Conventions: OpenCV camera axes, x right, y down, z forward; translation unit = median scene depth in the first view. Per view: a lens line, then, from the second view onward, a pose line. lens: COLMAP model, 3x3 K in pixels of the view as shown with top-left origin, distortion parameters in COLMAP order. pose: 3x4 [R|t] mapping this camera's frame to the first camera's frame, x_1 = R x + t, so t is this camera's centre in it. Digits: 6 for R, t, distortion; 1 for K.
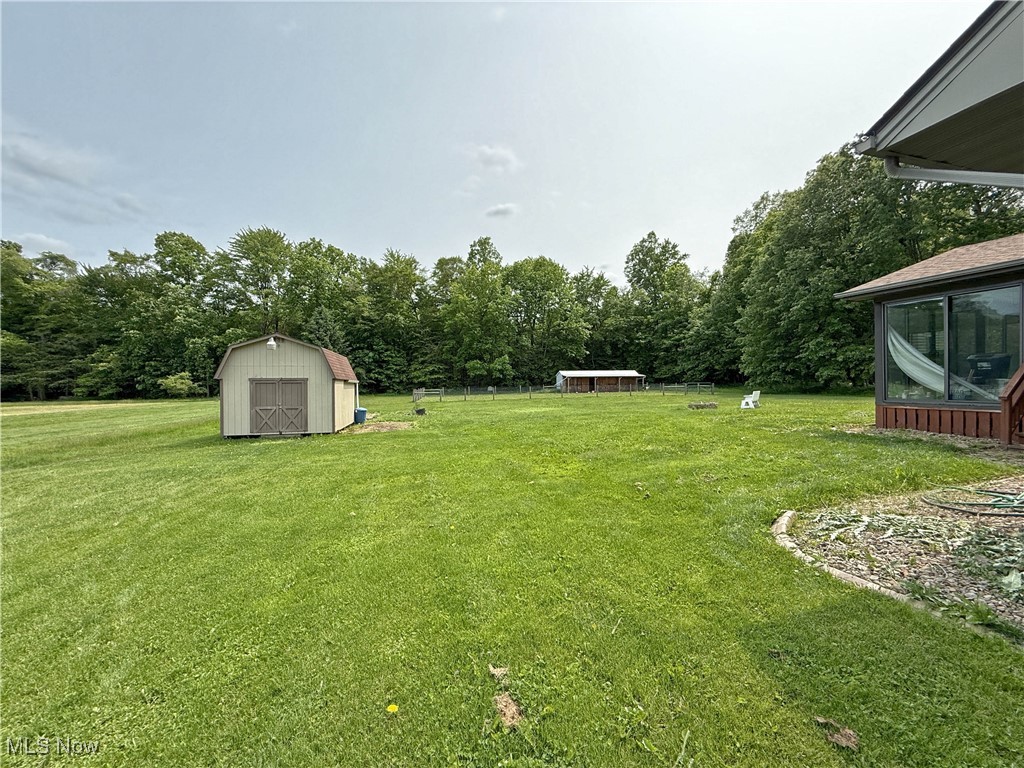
lens RADIAL K [[410.6, 0, 504.7], [0, 410.6, 387.2], [0, 0, 1]] dist [0.000670, 0.000246]
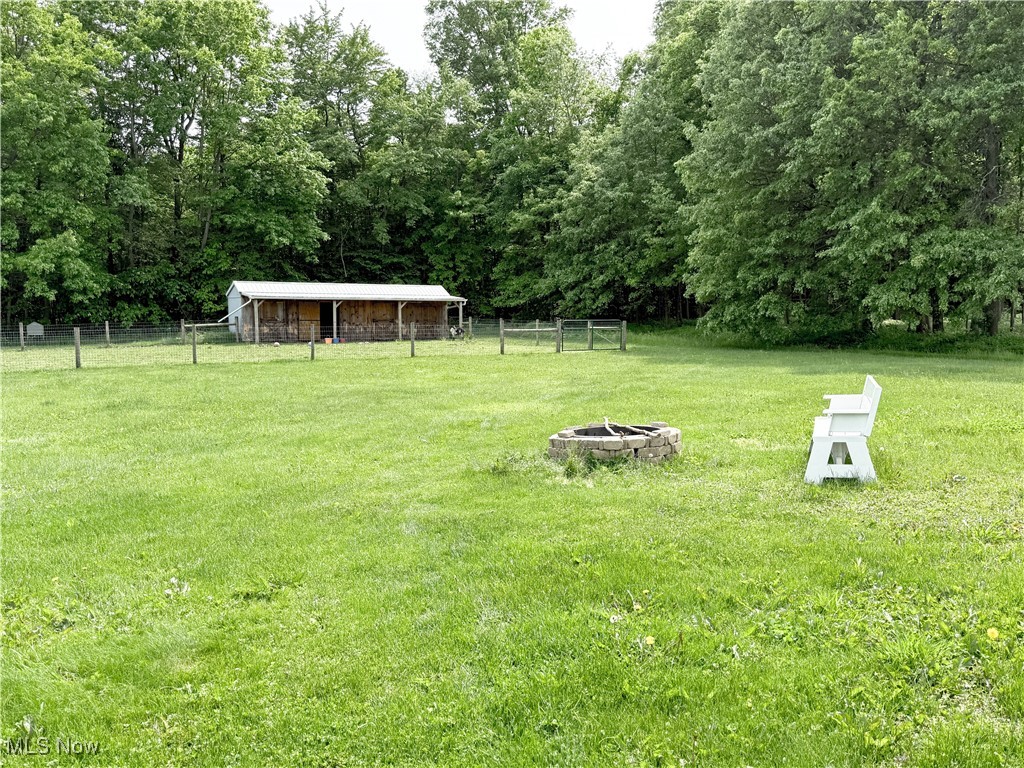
lens RADIAL K [[883.9, 0, 512.3], [0, 883.9, 388.9], [0, 0, 1]] dist [0.051229, -0.020747]
pose [[0.938056, -0.018629, 0.345982, 0.083586], [-0.006414, 0.997449, 0.071097, -0.003202], [-0.346424, -0.068912, 0.935543, 0.177012]]
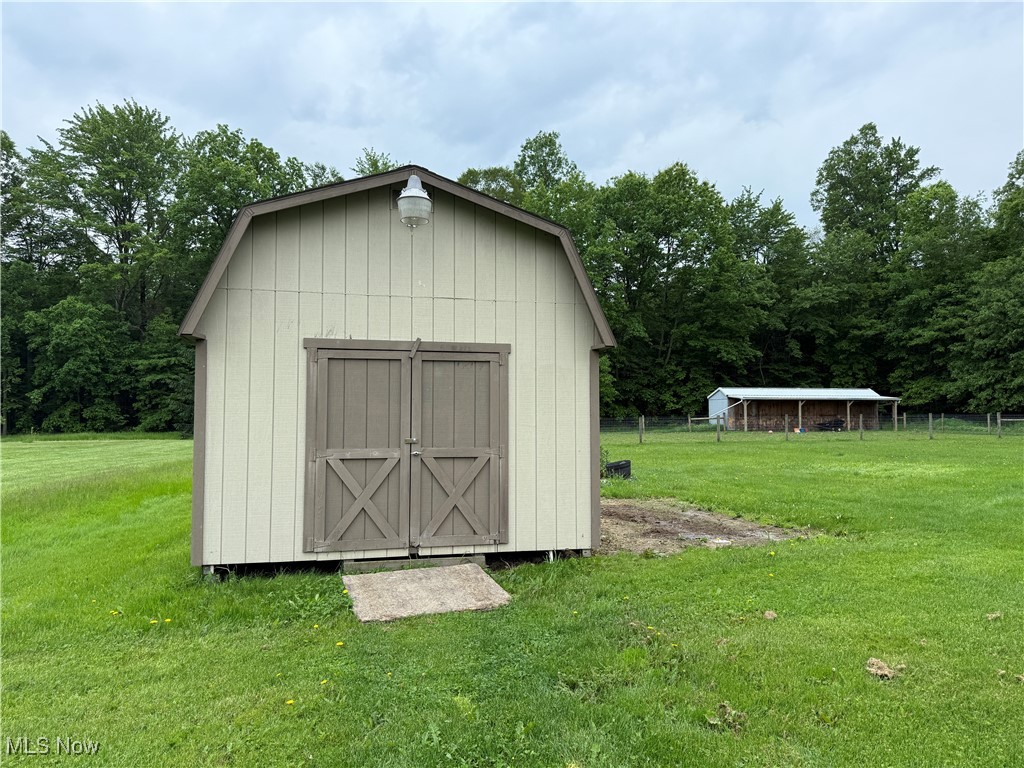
lens RADIAL K [[724.5, 0, 511.0], [0, 724.5, 381.5], [0, 0, 1]] dist [0.022441, -0.022261]
pose [[0.999949, 0.009785, -0.002391, -0.105910], [-0.009910, 0.998186, -0.059387, 0.006725], [0.001805, 0.059408, 0.998232, 0.117092]]
